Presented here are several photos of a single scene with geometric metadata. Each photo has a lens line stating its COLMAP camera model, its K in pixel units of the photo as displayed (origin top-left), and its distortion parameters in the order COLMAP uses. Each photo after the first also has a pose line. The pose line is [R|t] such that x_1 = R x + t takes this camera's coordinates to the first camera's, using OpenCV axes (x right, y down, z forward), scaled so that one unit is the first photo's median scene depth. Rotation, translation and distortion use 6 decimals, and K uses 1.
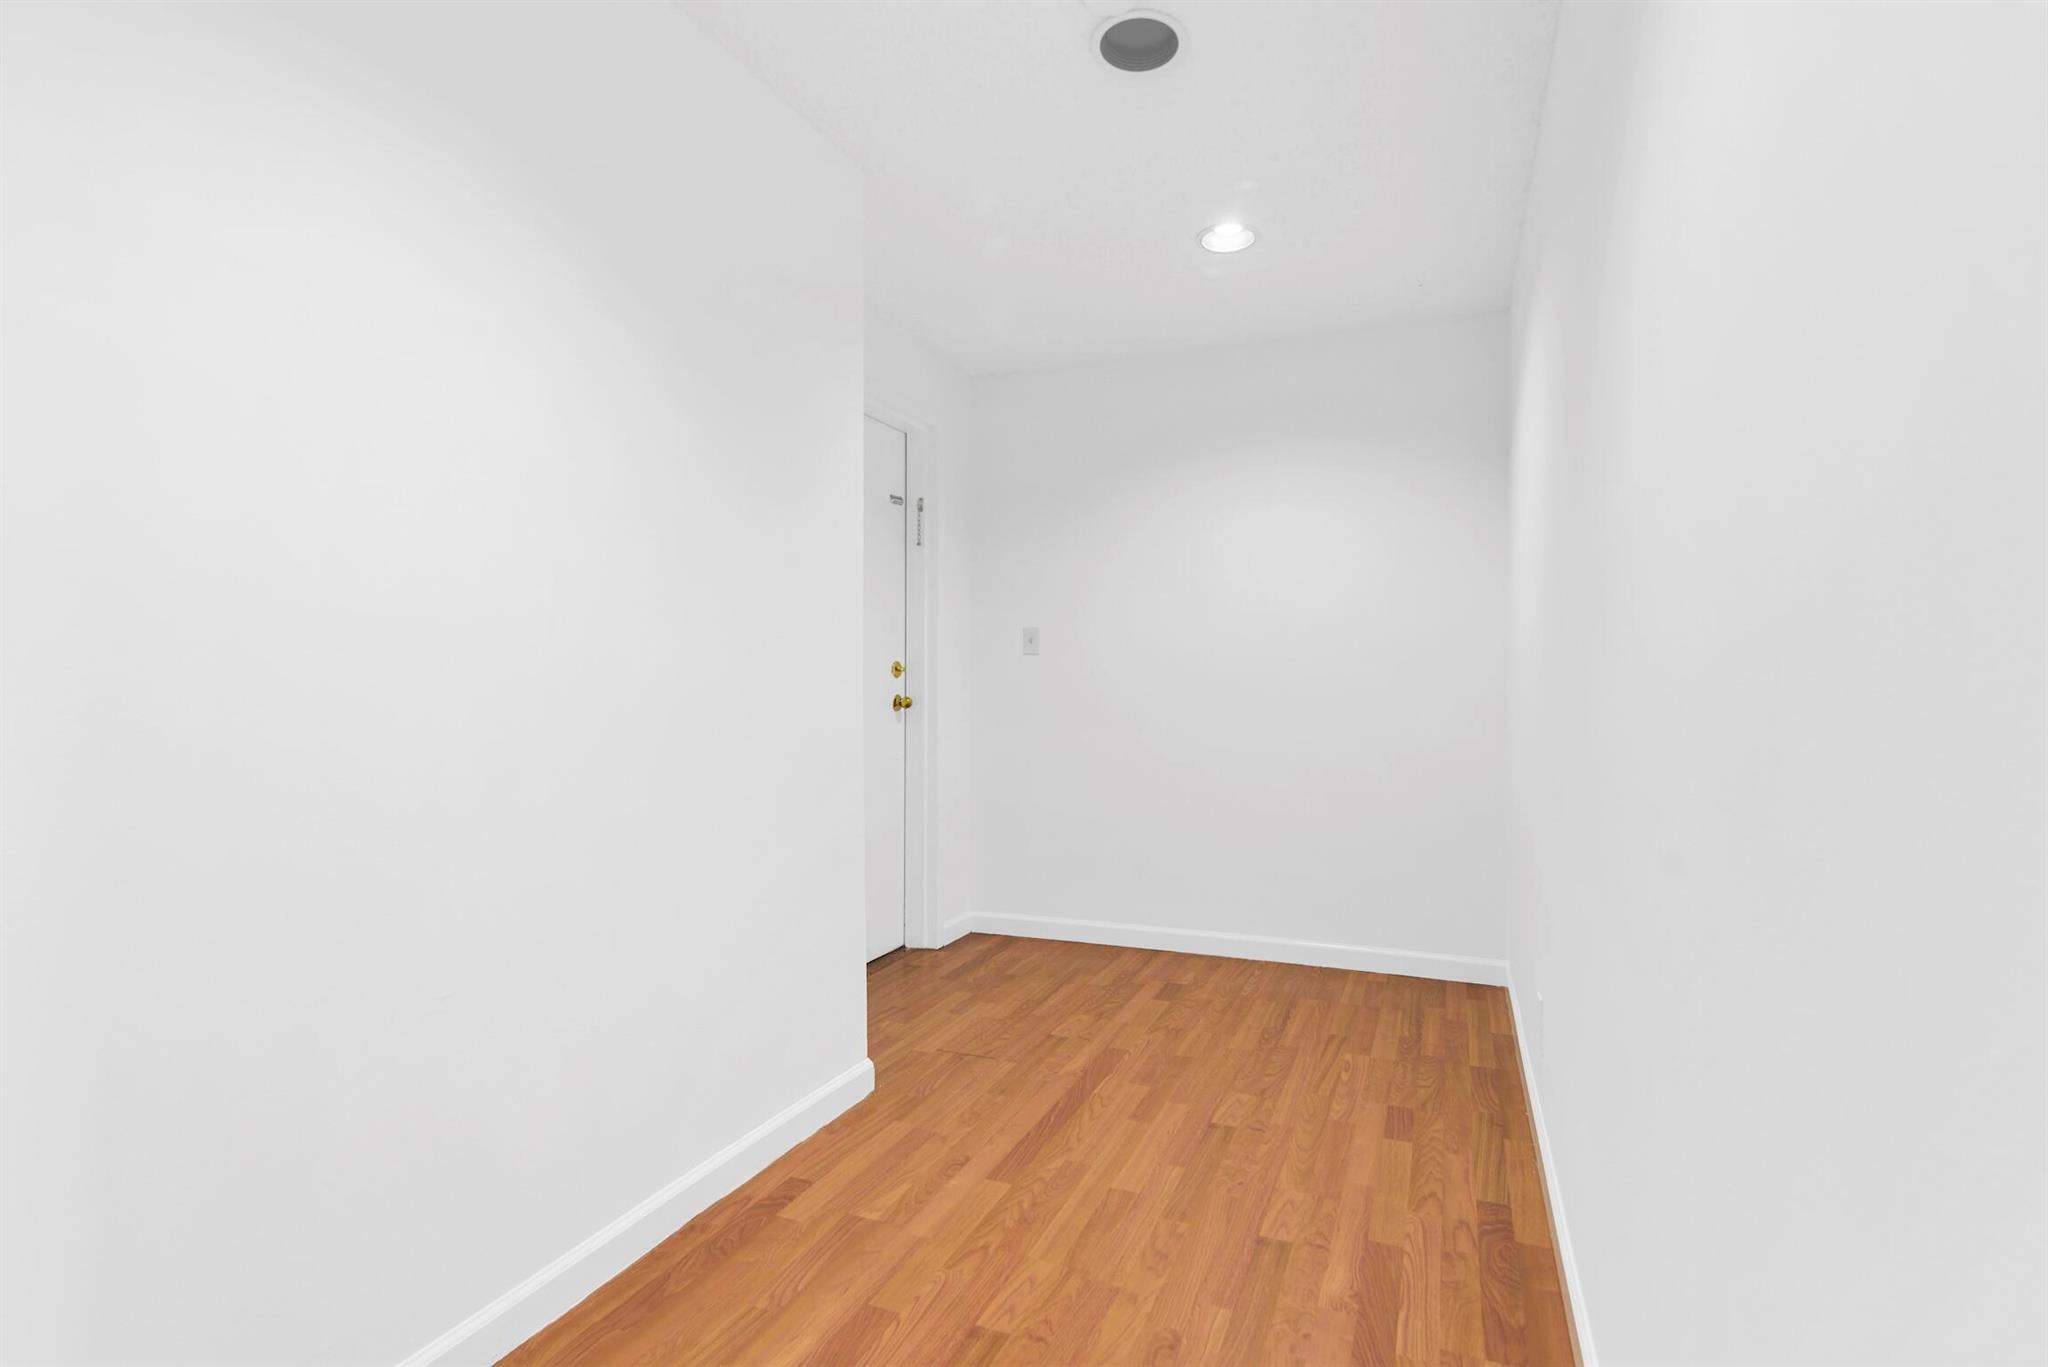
lens RADIAL K [[942.0, 0, 1023.7], [0, 942.0, 678.8], [0, 0, 1]] dist [0.019796, -0.004682]
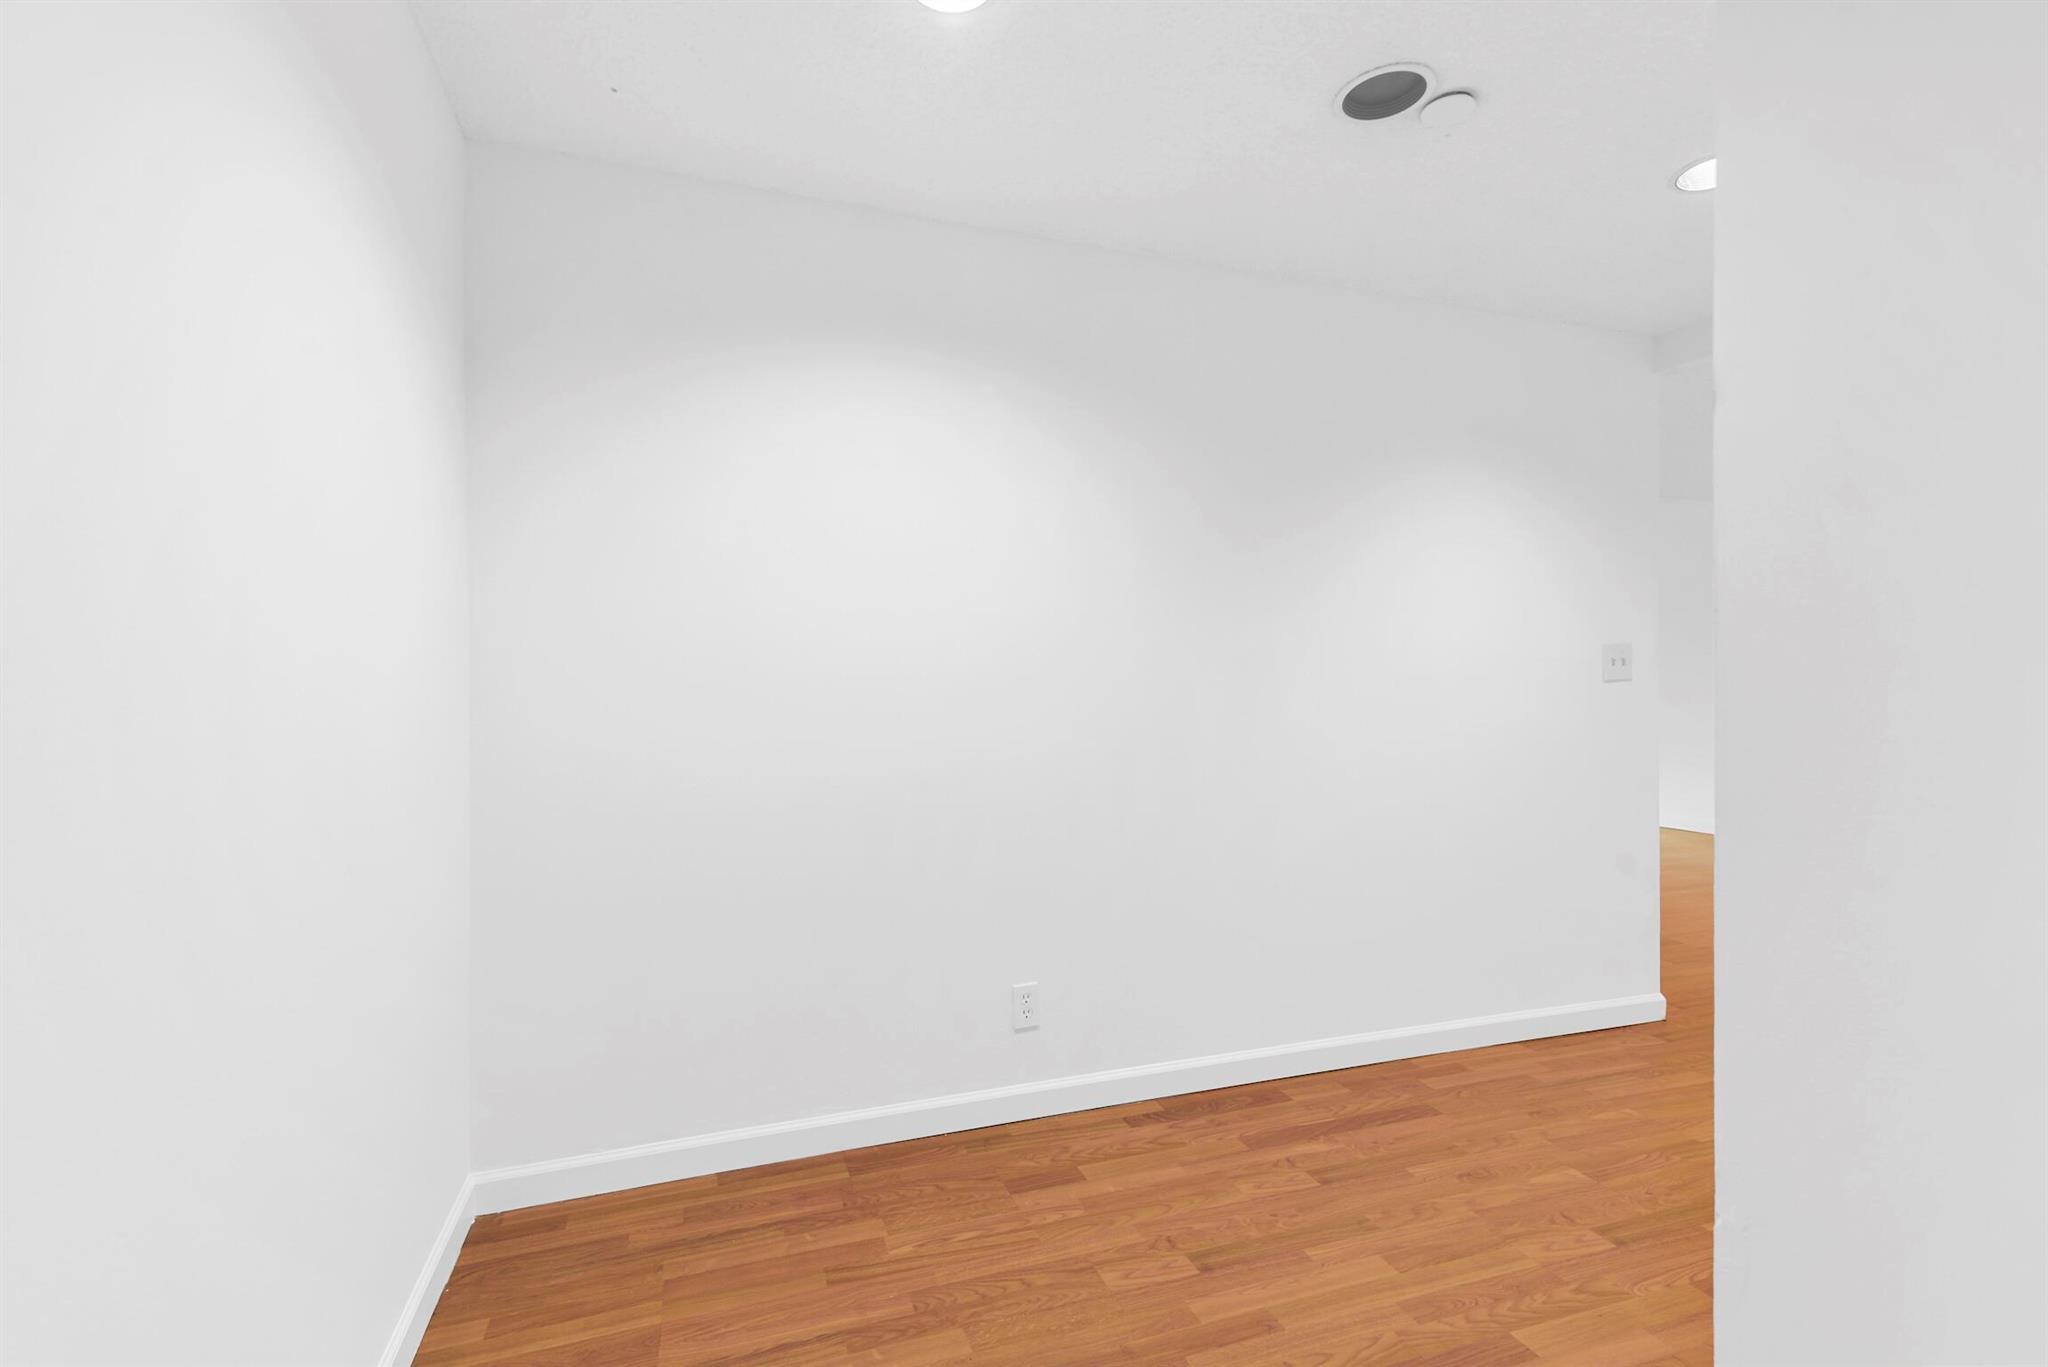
lens RADIAL K [[942.0, 0, 1023.4], [0, 942.0, 688.3], [0, 0, 1]] dist [0.019796, -0.004682]
pose [[-0.686354, -0.000012, 0.727268, -0.348529], [0.002731, 0.999993, 0.002594, -0.046054], [-0.727262, 0.003767, -0.686349, 1.983406]]
